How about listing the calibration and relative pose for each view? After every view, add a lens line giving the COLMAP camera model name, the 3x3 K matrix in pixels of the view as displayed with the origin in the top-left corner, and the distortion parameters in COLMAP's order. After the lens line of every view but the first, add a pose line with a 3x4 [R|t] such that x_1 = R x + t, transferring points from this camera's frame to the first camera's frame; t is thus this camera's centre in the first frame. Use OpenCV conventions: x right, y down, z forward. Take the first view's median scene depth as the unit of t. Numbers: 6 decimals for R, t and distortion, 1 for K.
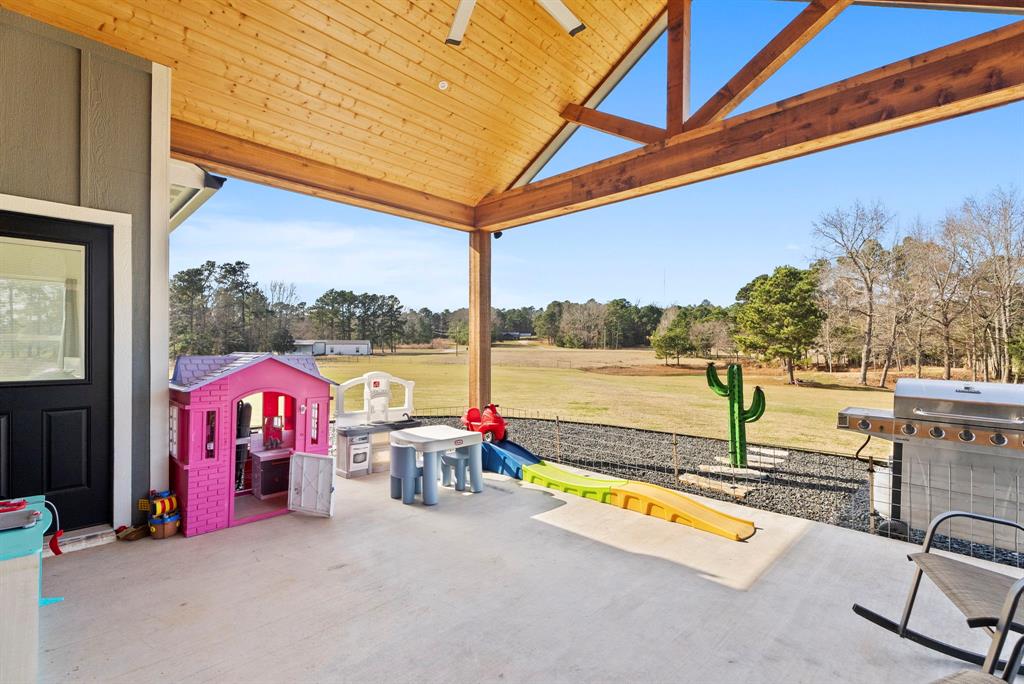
lens RADIAL K [[458.3, 0, 510.4], [0, 458.3, 357.0], [0, 0, 1]] dist [-0.001405, -0.000310]
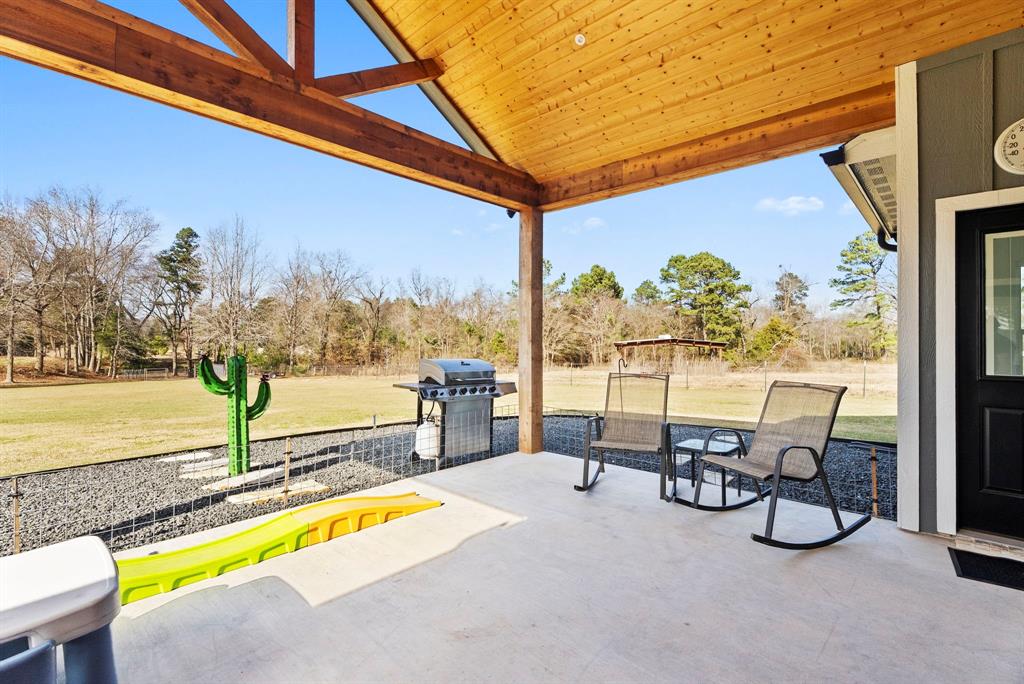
lens RADIAL K [[473.2, 0, 512.0], [0, 473.2, 342.0], [0, 0, 1]] dist [0.004064, 0.000323]
pose [[-0.029628, -0.005571, 0.999545, -0.496980], [0.013575, 0.999890, 0.005975, -0.009148], [-0.999469, 0.013746, -0.029549, 0.612287]]
